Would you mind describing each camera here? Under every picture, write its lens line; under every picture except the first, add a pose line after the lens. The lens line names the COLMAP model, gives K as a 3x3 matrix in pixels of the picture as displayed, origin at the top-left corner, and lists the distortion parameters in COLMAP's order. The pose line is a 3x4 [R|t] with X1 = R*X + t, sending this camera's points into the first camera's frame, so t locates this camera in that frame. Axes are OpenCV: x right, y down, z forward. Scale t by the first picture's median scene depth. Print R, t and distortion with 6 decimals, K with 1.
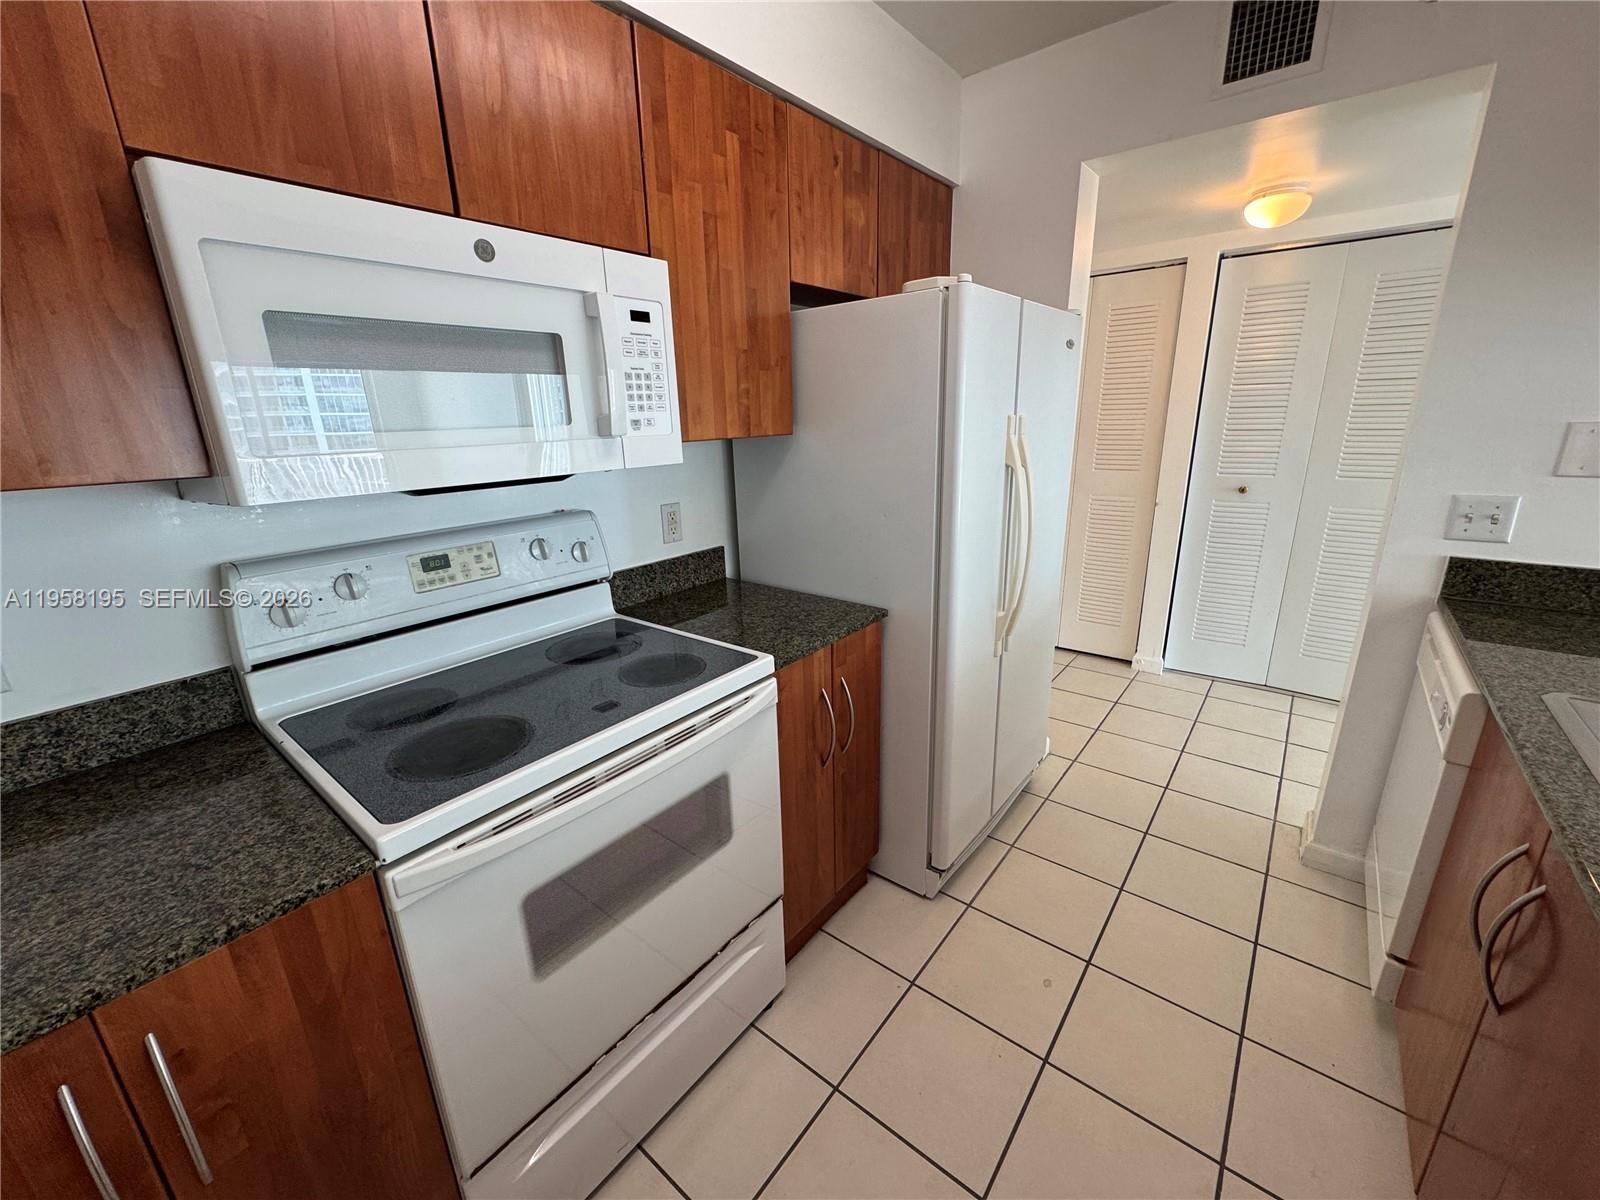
lens RADIAL K [[639.9, 0, 806.0], [0, 639.9, 596.2], [0, 0, 1]] dist [-0.003991, -0.000242]
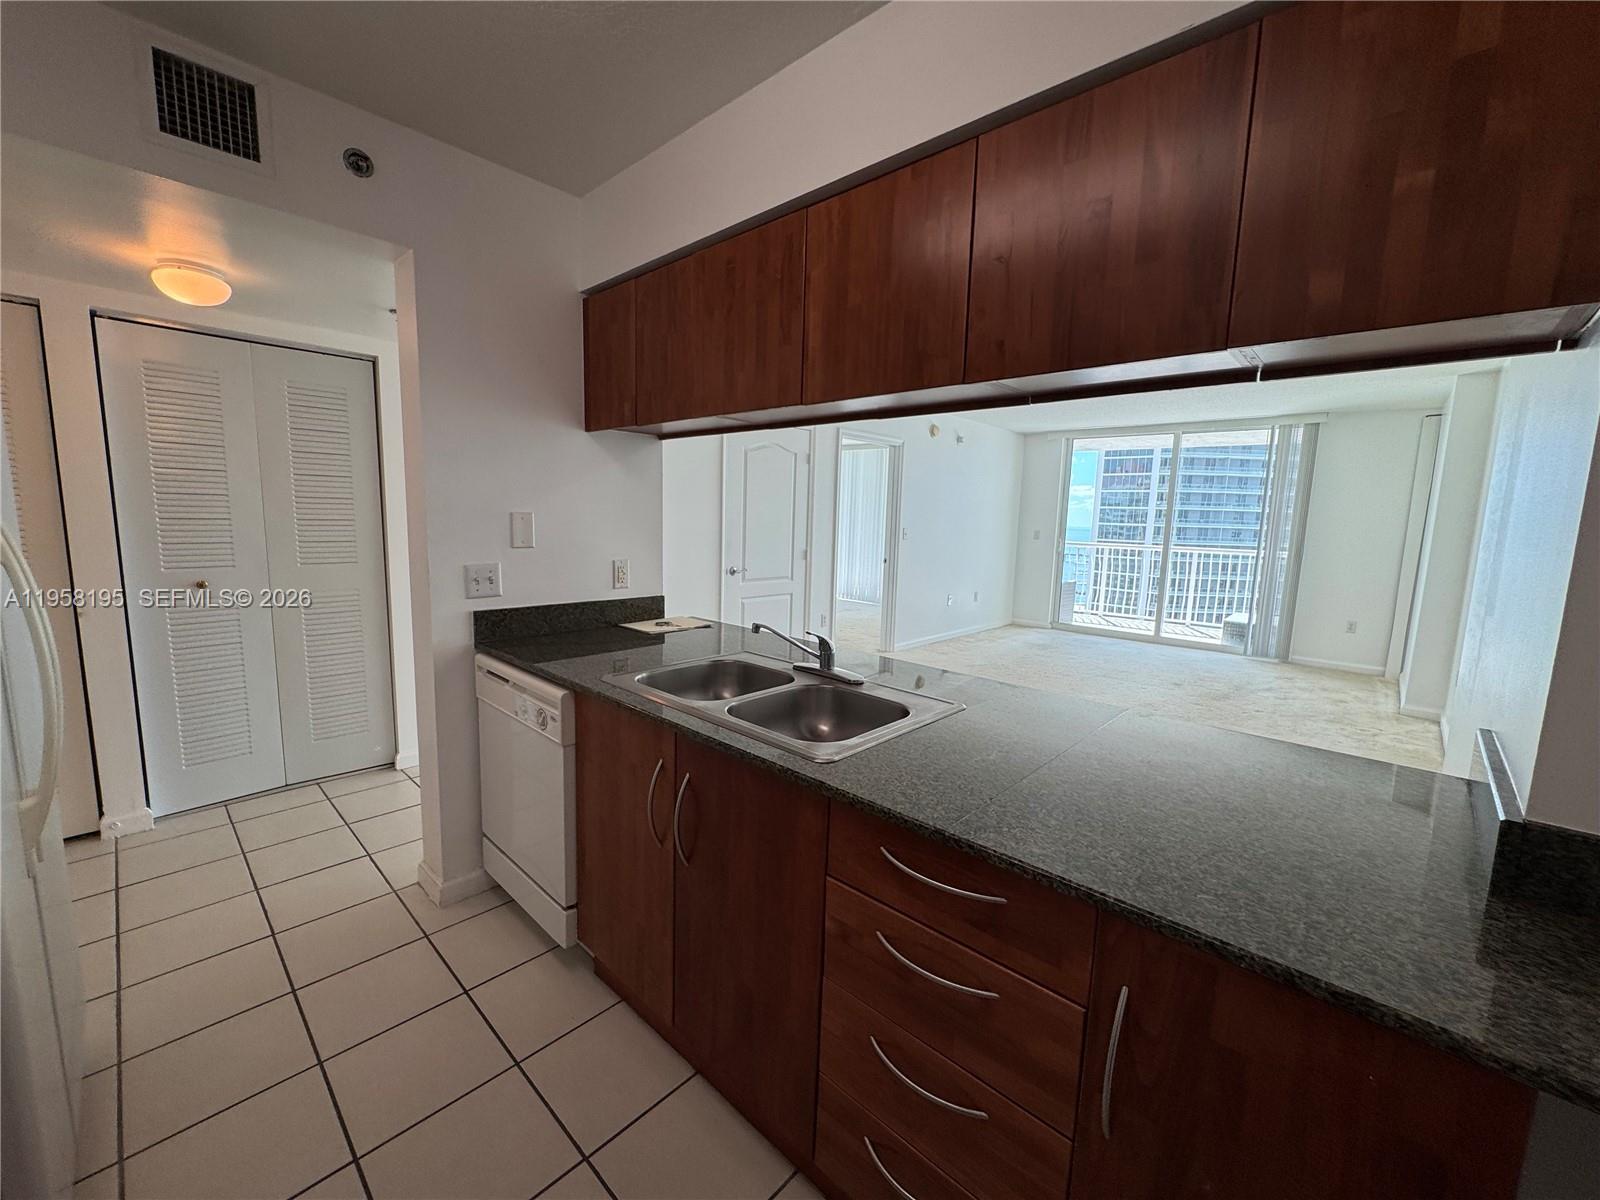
lens RADIAL K [[639.9, 0, 794.6], [0, 639.9, 597.0], [0, 0, 1]] dist [-0.003991, -0.000242]
pose [[0.089512, -0.106017, 0.990327, -0.167794], [0.249048, 0.965114, 0.080807, -0.024855], [-0.964346, 0.239406, 0.112792, 0.162066]]
